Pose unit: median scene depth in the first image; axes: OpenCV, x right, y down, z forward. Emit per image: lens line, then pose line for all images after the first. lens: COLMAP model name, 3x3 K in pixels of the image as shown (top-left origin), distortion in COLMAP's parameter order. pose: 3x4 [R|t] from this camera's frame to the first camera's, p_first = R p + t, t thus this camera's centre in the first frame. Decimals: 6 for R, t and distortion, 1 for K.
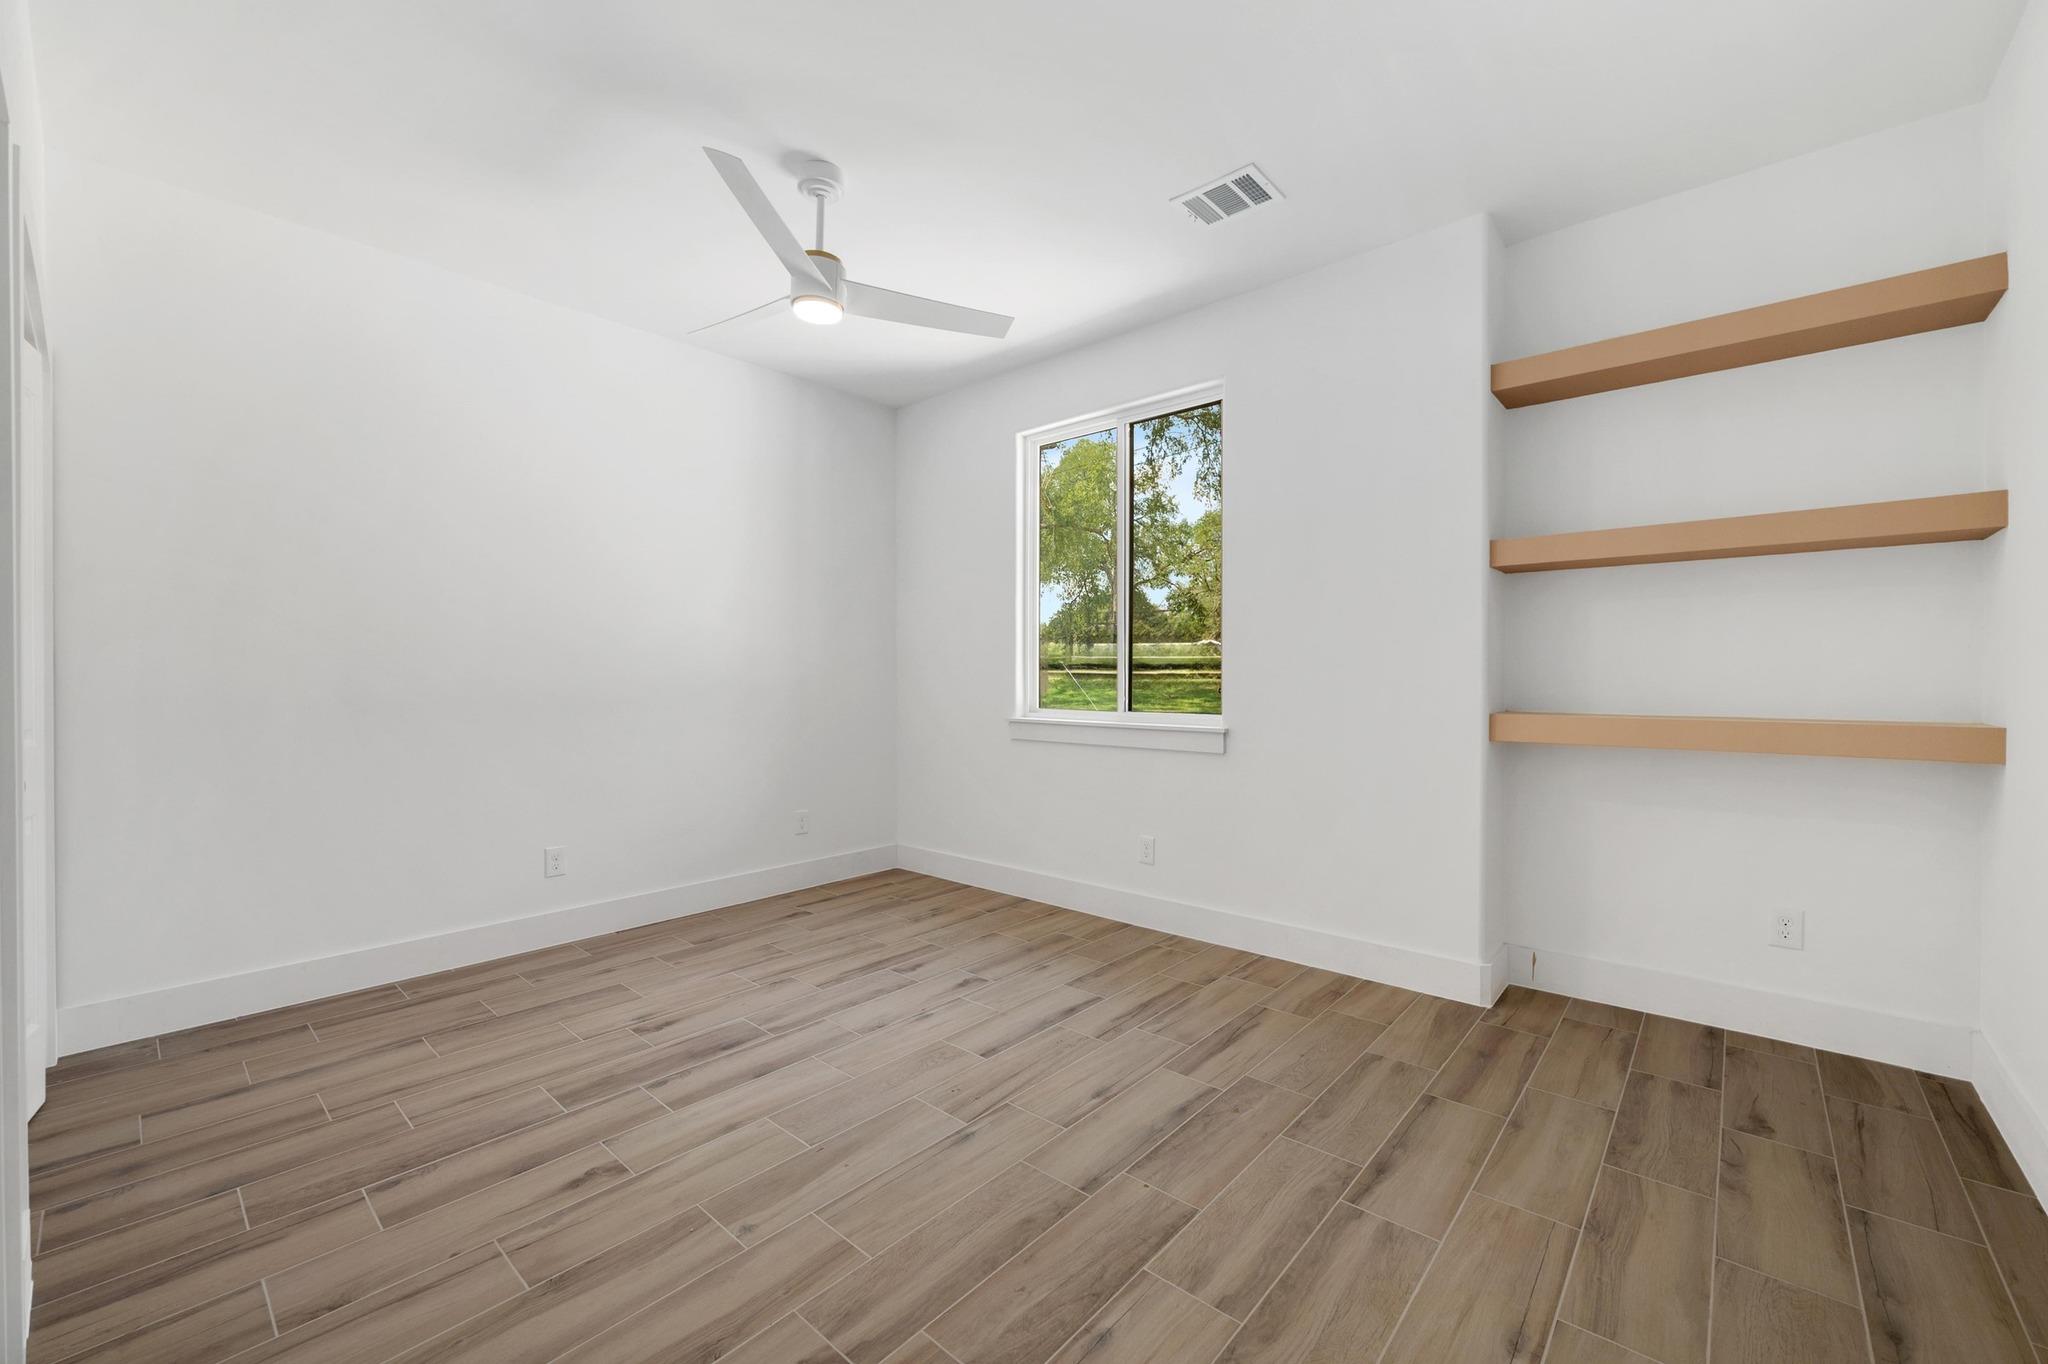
lens RADIAL K [[813.1, 0, 1030.1], [0, 813.1, 677.9], [0, 0, 1]] dist [-0.005291, 0.000461]
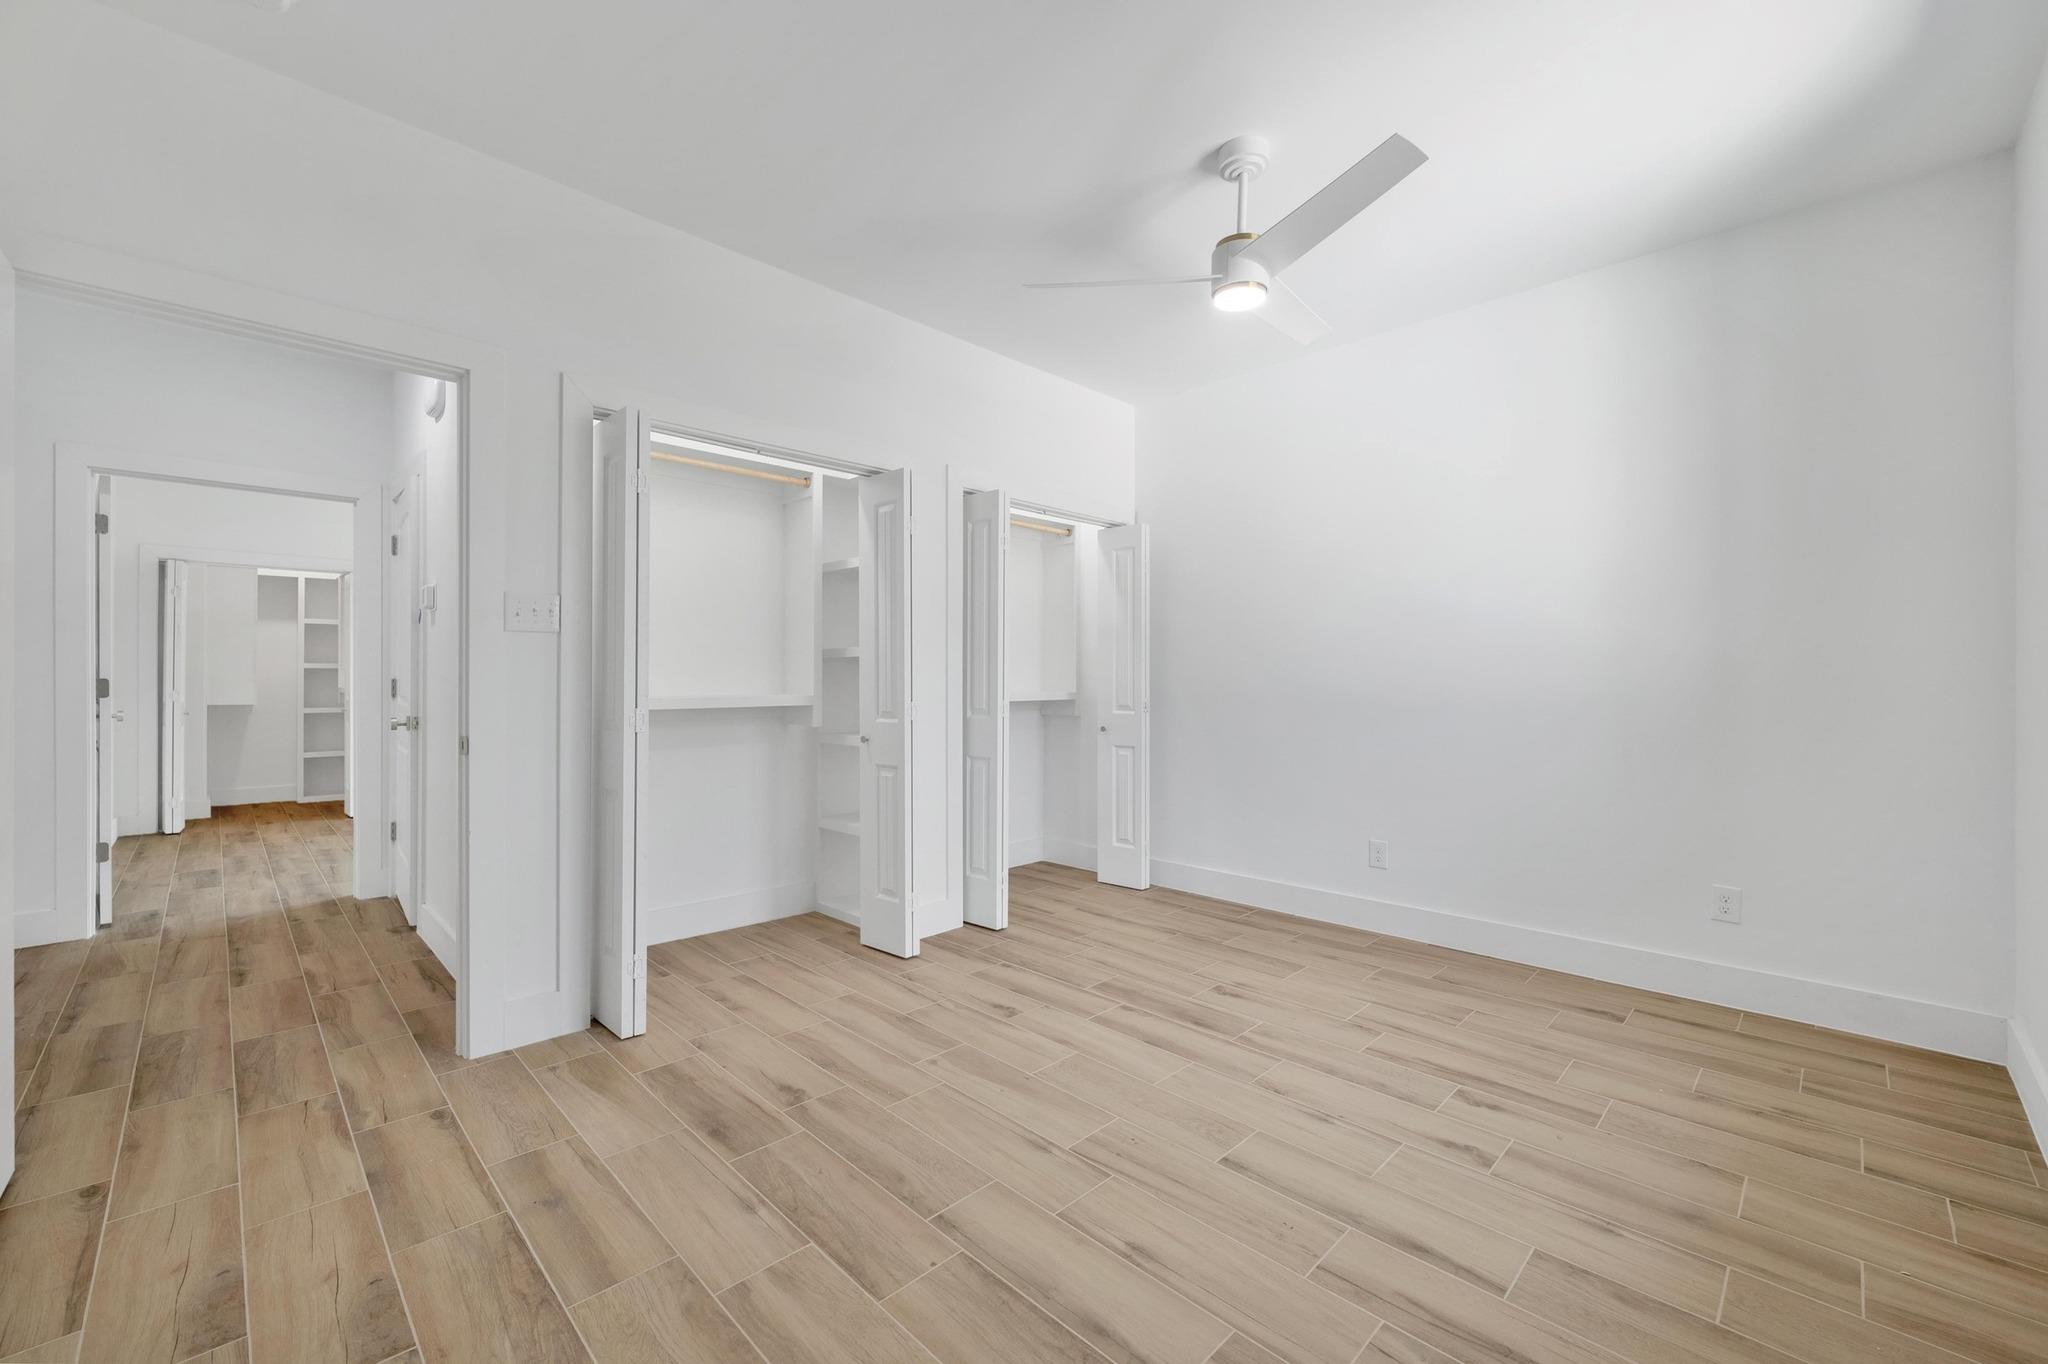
lens RADIAL K [[813.1, 0, 1005.9], [0, 813.1, 681.8], [0, 0, 1]] dist [-0.005291, 0.000461]
pose [[-0.071789, 0.000507, -0.997420, 0.676938], [-0.003482, 0.999994, 0.000759, -0.000483], [0.997414, 0.003527, -0.071787, 0.765660]]
